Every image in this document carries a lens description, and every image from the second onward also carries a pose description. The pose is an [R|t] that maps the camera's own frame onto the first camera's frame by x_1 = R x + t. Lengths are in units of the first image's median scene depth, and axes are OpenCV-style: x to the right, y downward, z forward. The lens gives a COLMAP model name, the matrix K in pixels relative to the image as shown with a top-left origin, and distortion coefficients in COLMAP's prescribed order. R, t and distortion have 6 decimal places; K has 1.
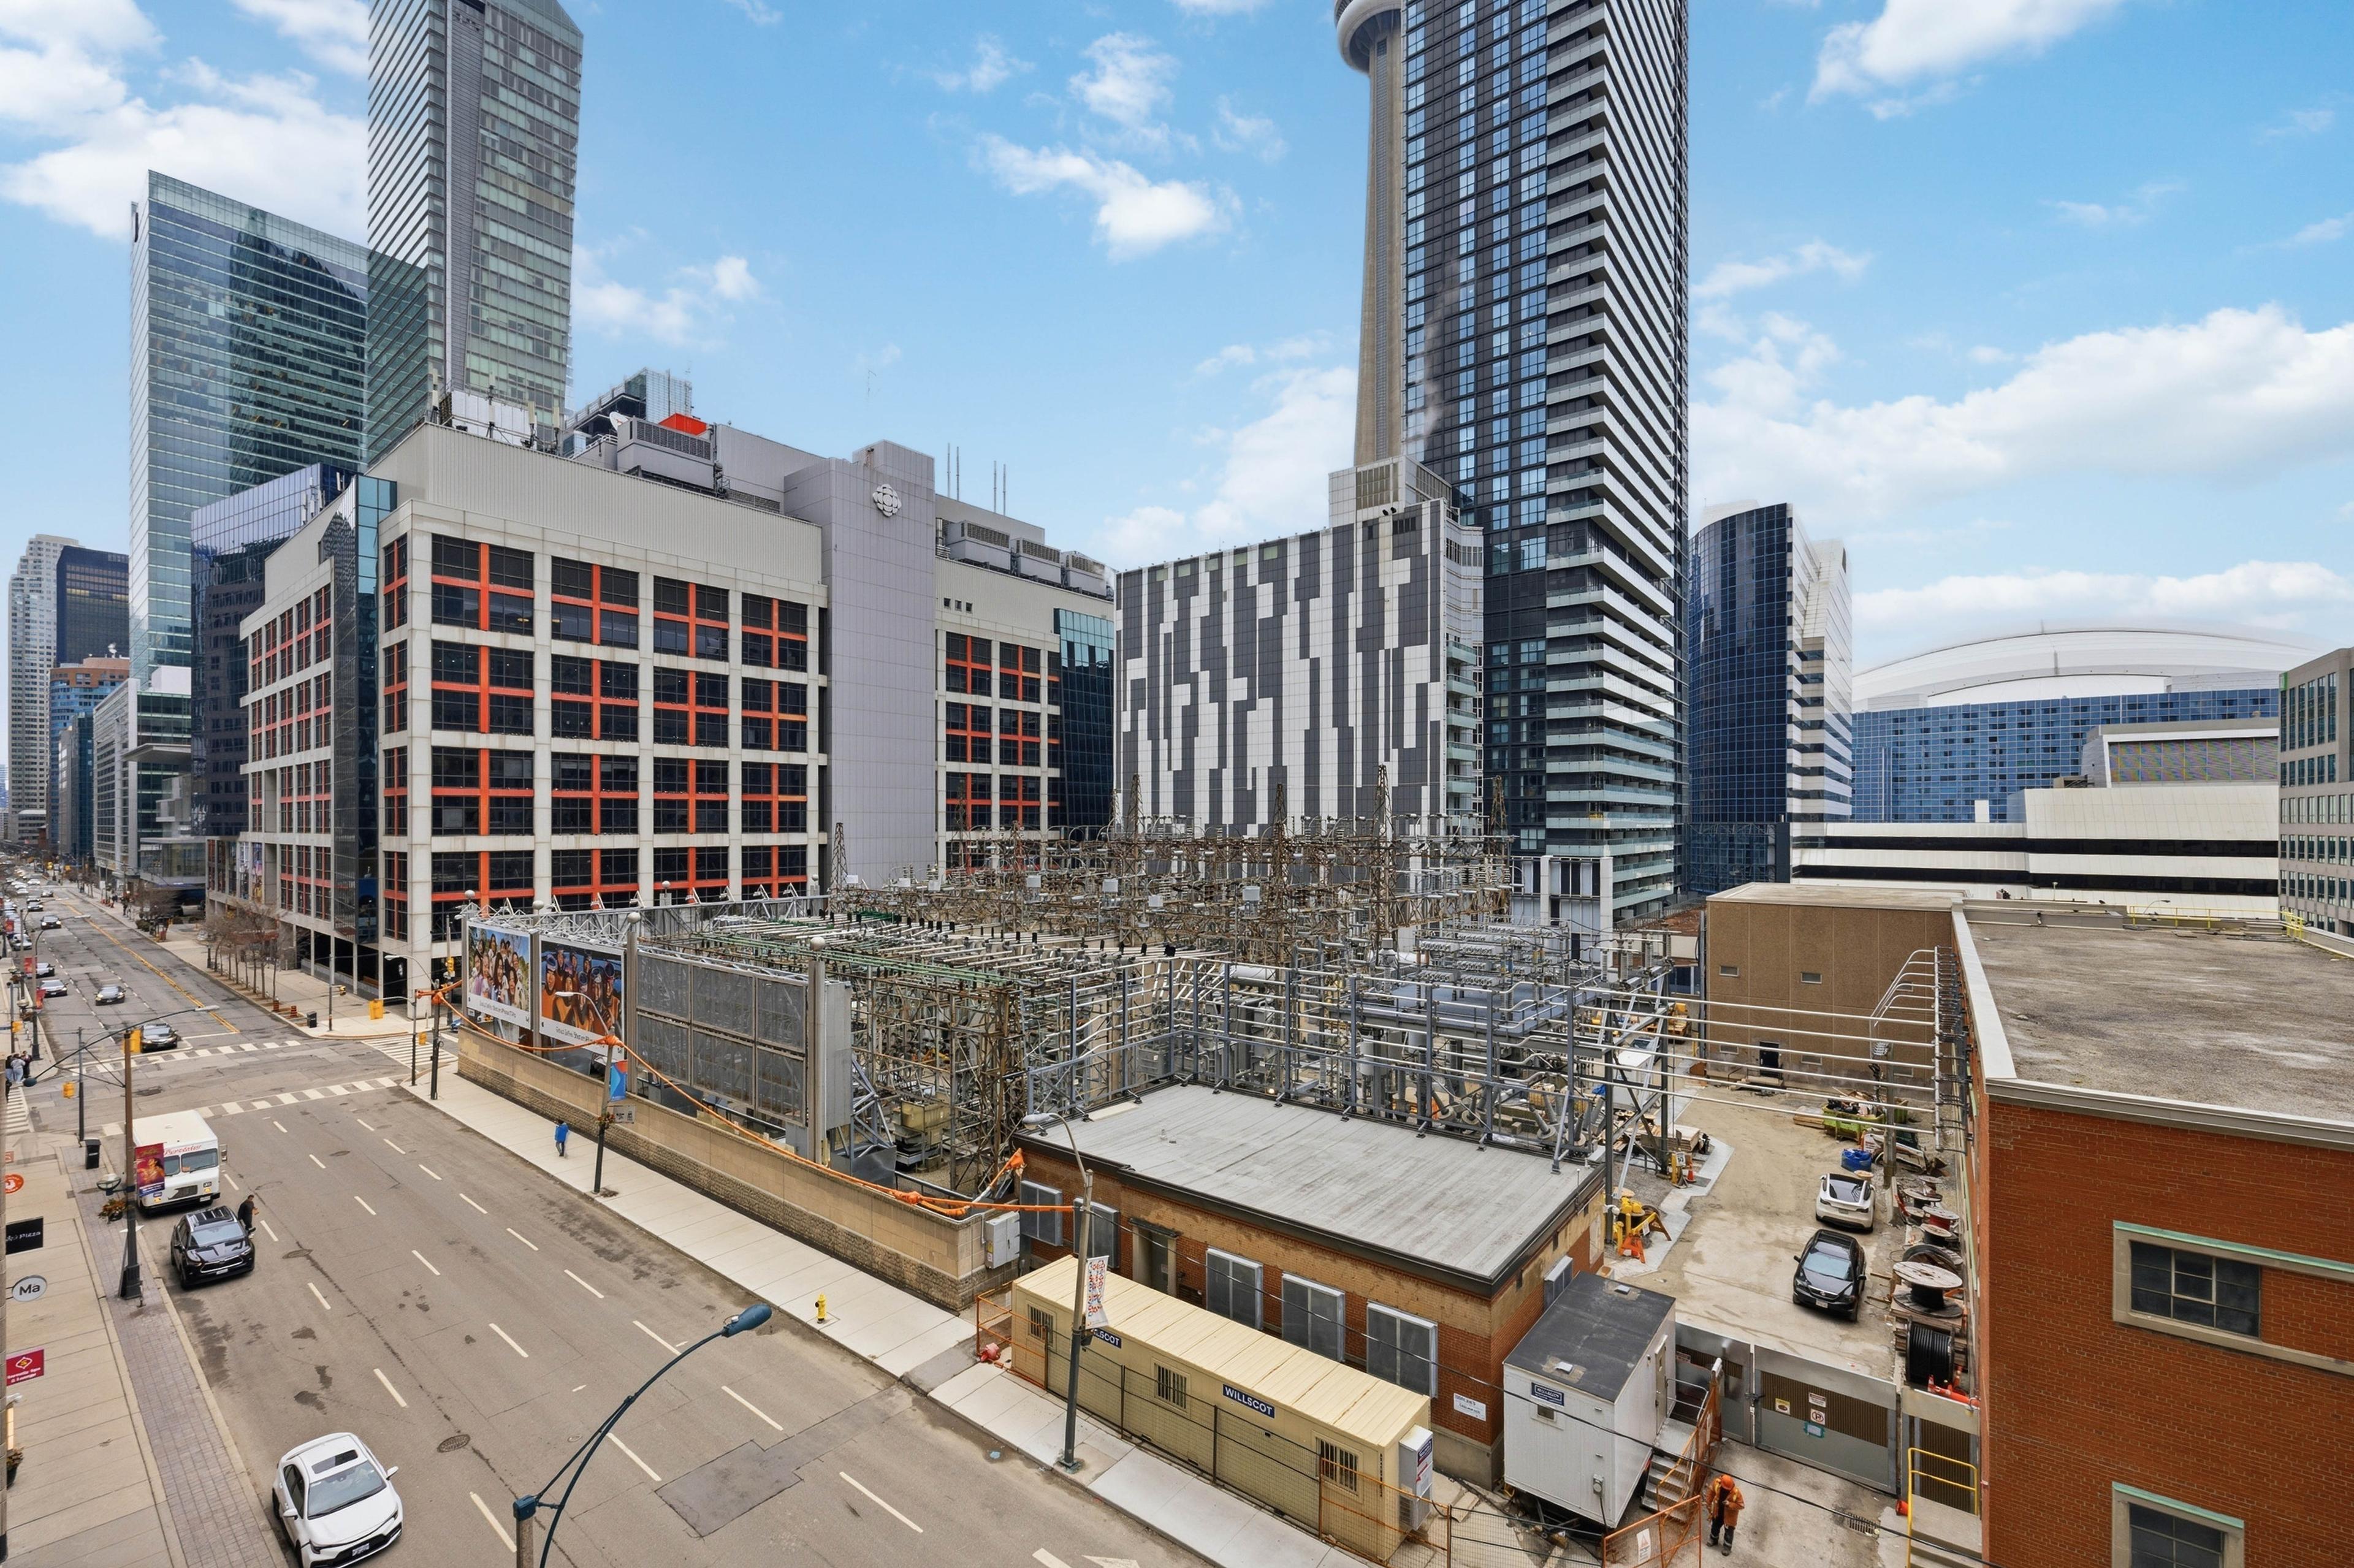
lens RADIAL K [[961.9, 0, 1173.7], [0, 961.9, 818.5], [0, 0, 1]] dist [0.001348, -0.000225]
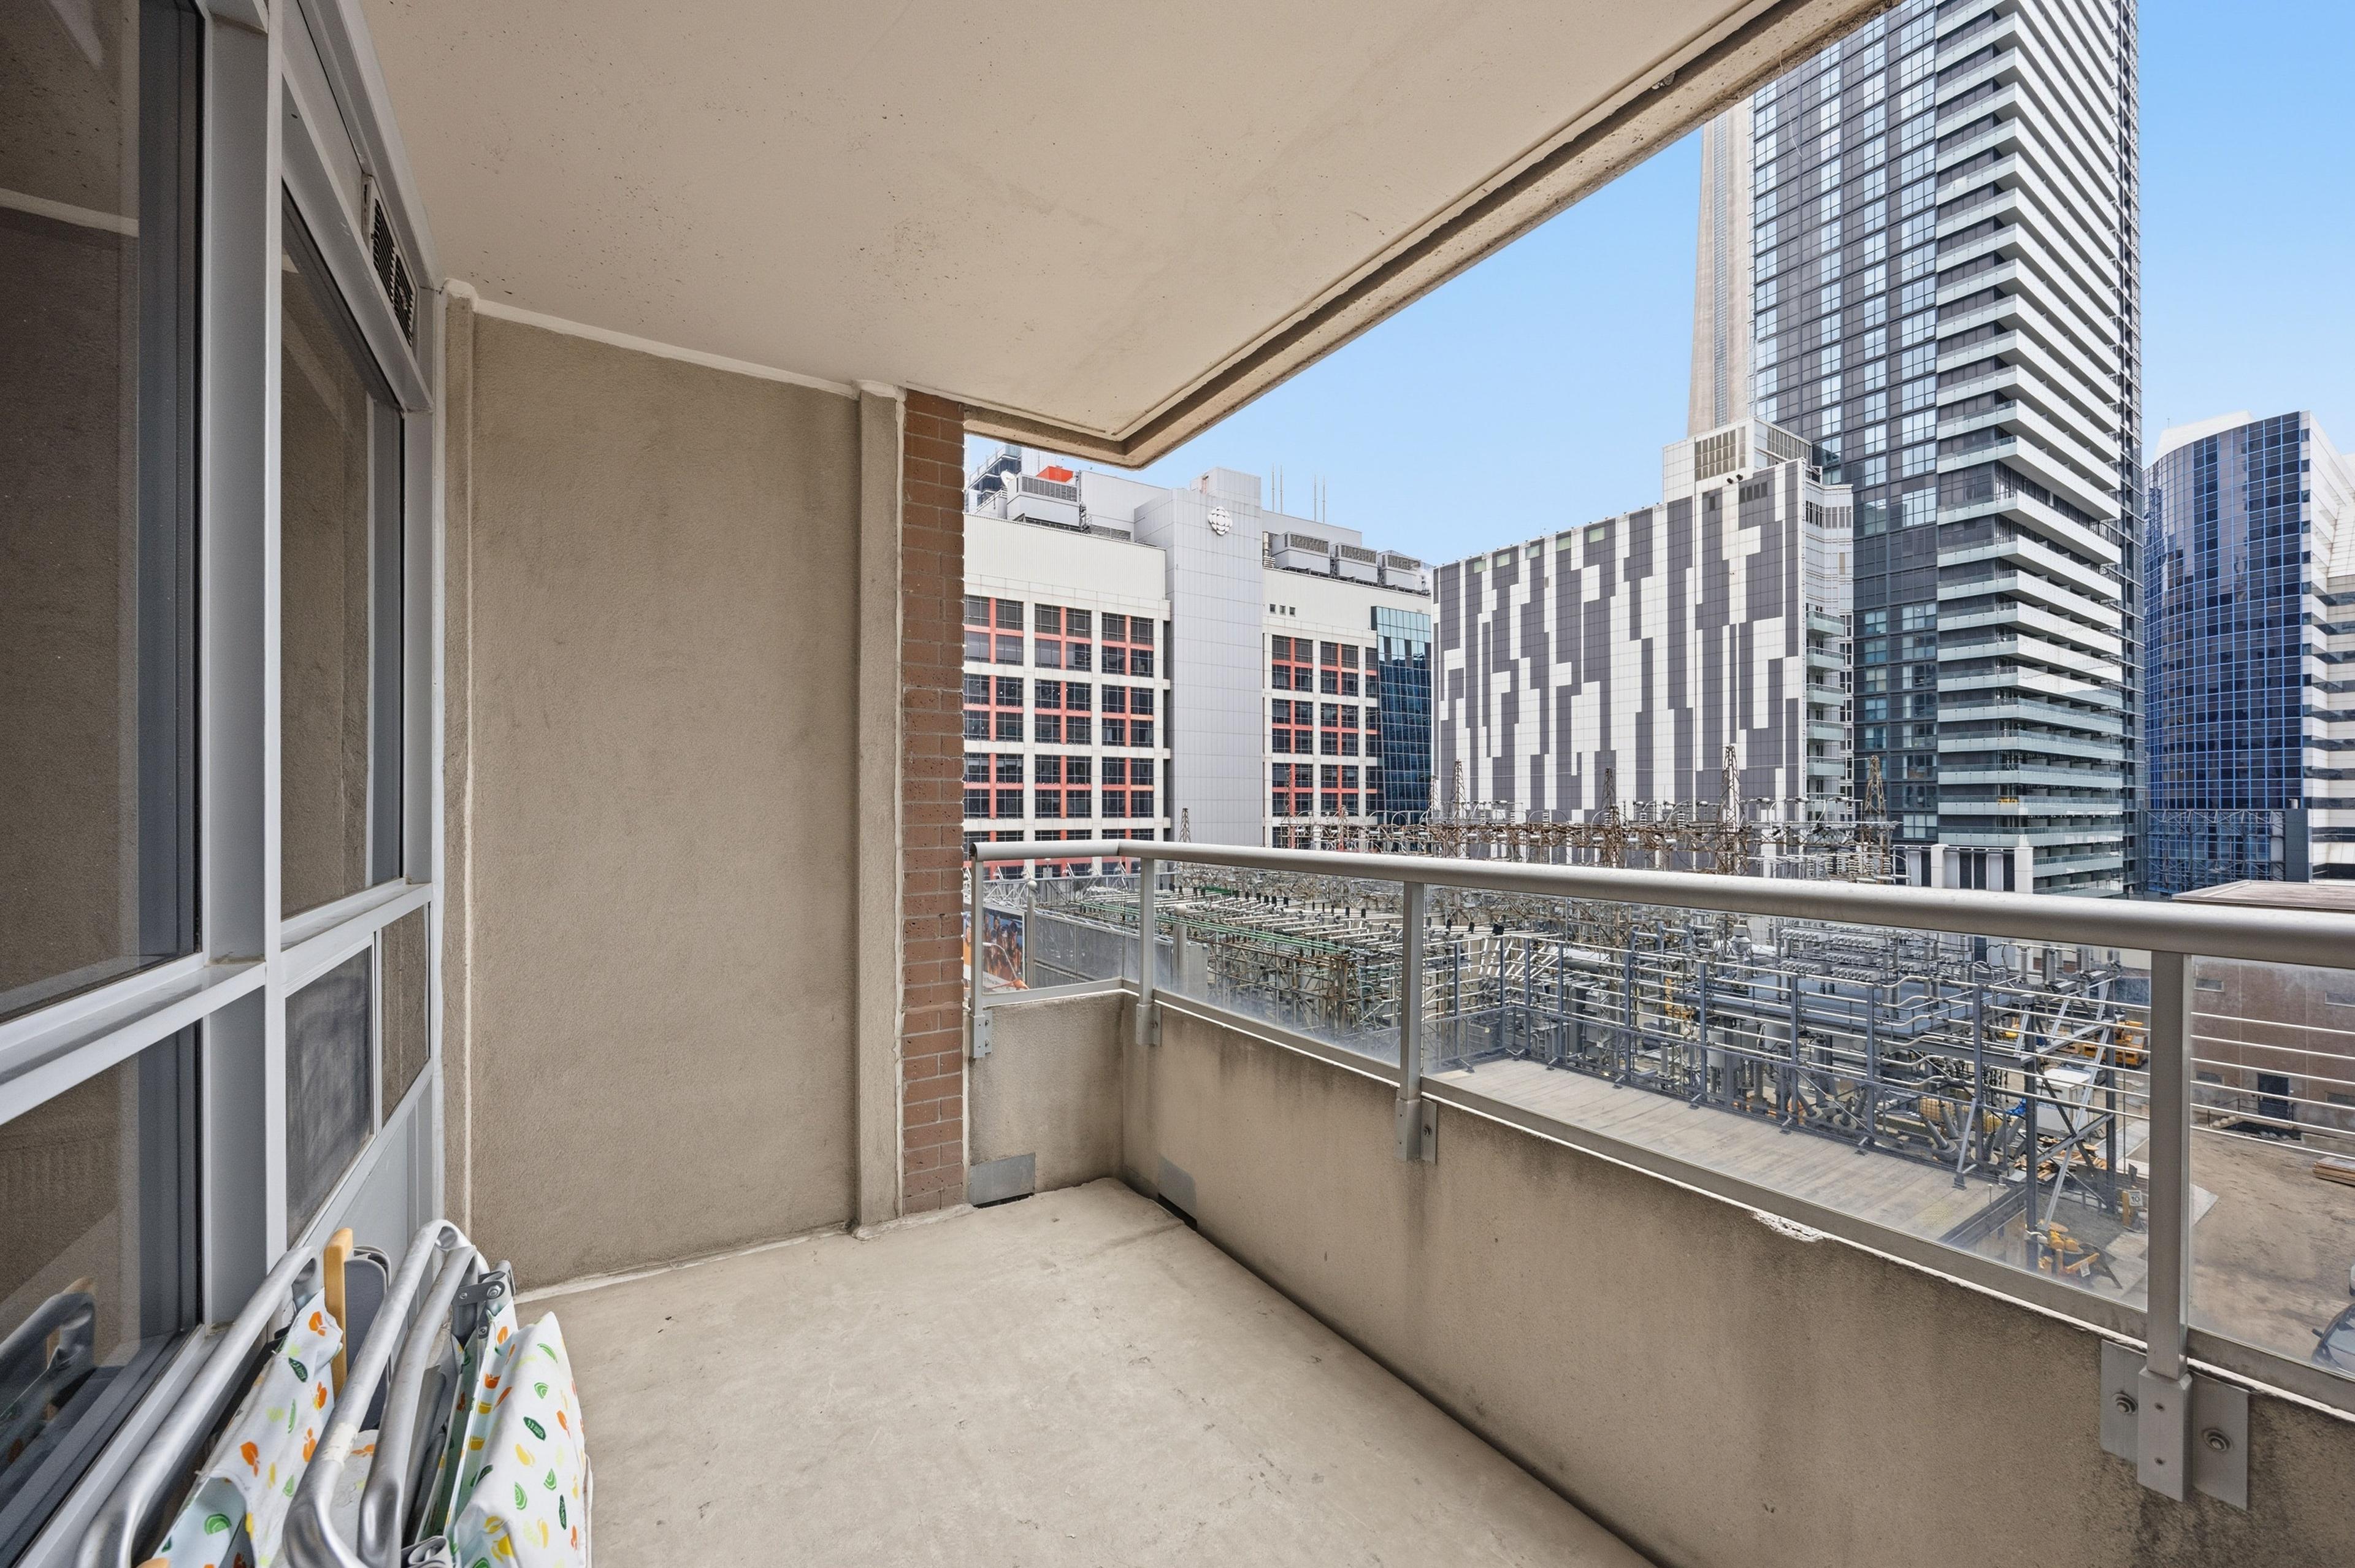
lens RADIAL K [[906.1, 0, 1181.0], [0, 906.1, 801.1], [0, 0, 1]] dist [0.001795, -0.000496]
pose [[0.947862, -0.002572, -0.318670, -0.008100], [0.000508, 0.999978, -0.006561, 0.002894], [0.318680, 0.006057, 0.947843, -0.015294]]
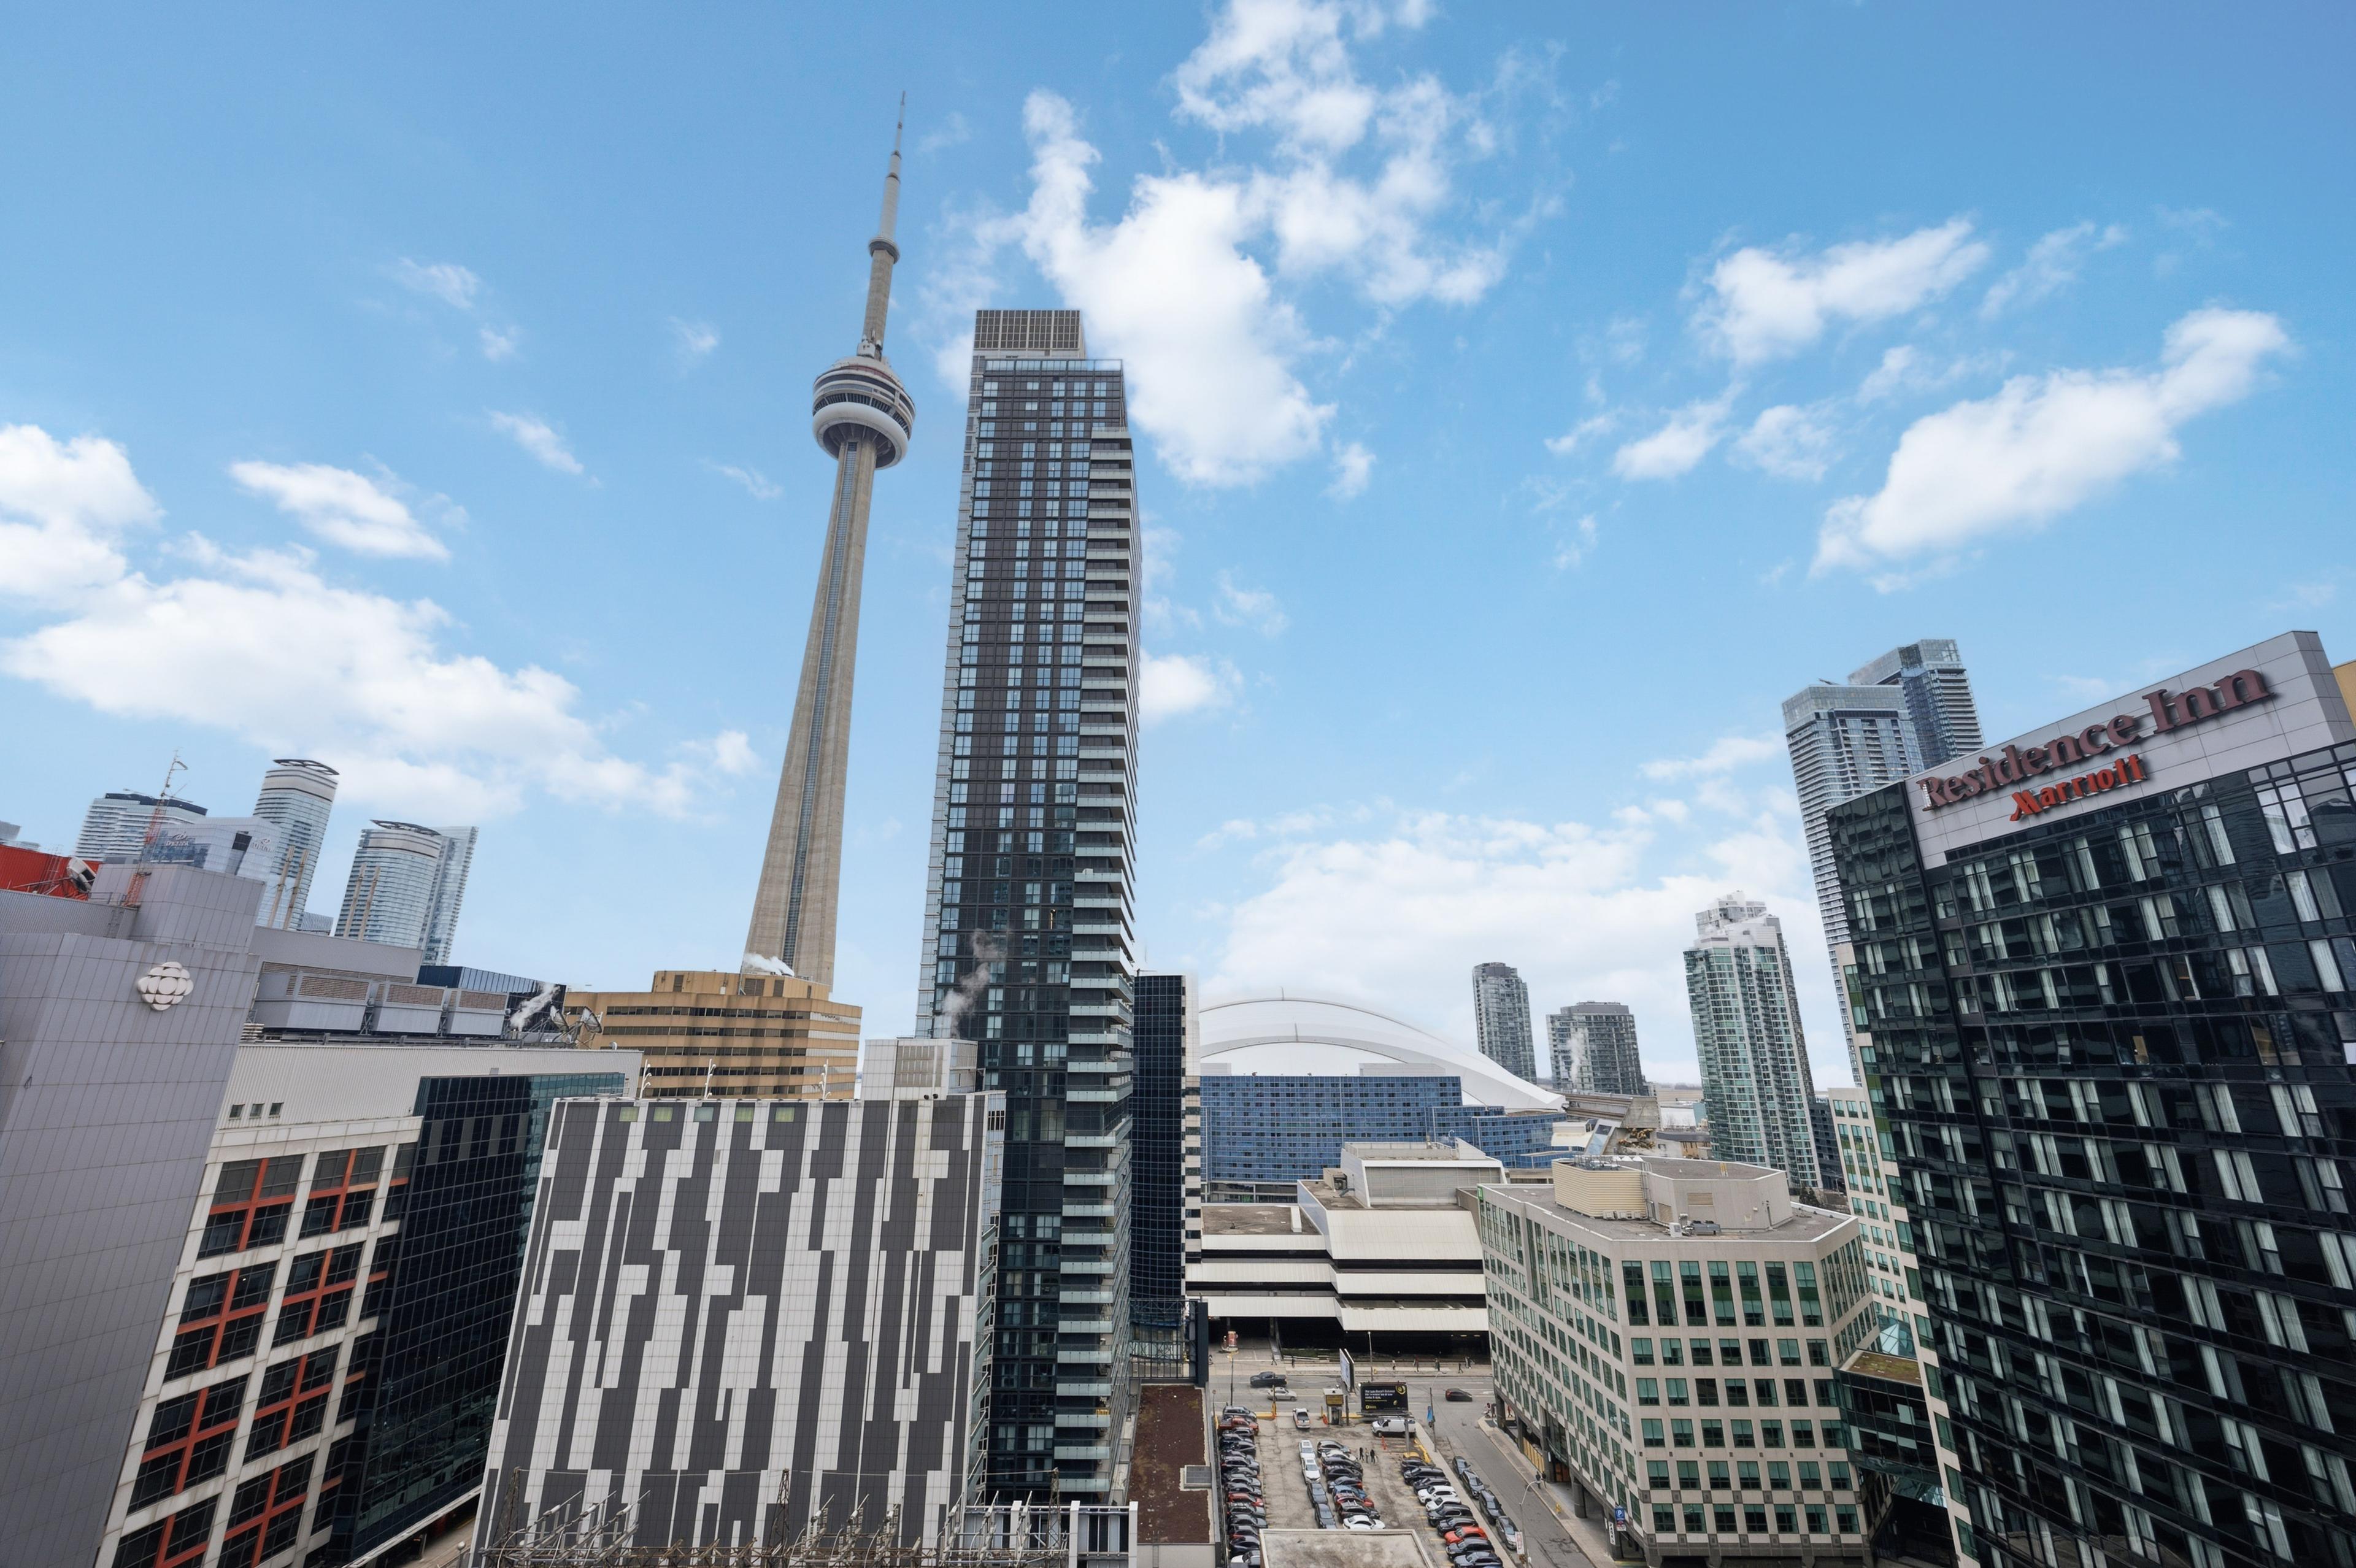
lens RADIAL K [[906.6, 0, 1177.8], [0, 906.6, 792.1], [0, 0, 1]] dist [-0.003577, -0.000099]
pose [[0.788565, 0.175073, 0.589504, -0.165270], [-0.001130, 0.959029, -0.283305, -0.339067], [-0.614951, 0.222738, 0.756454, 0.080707]]
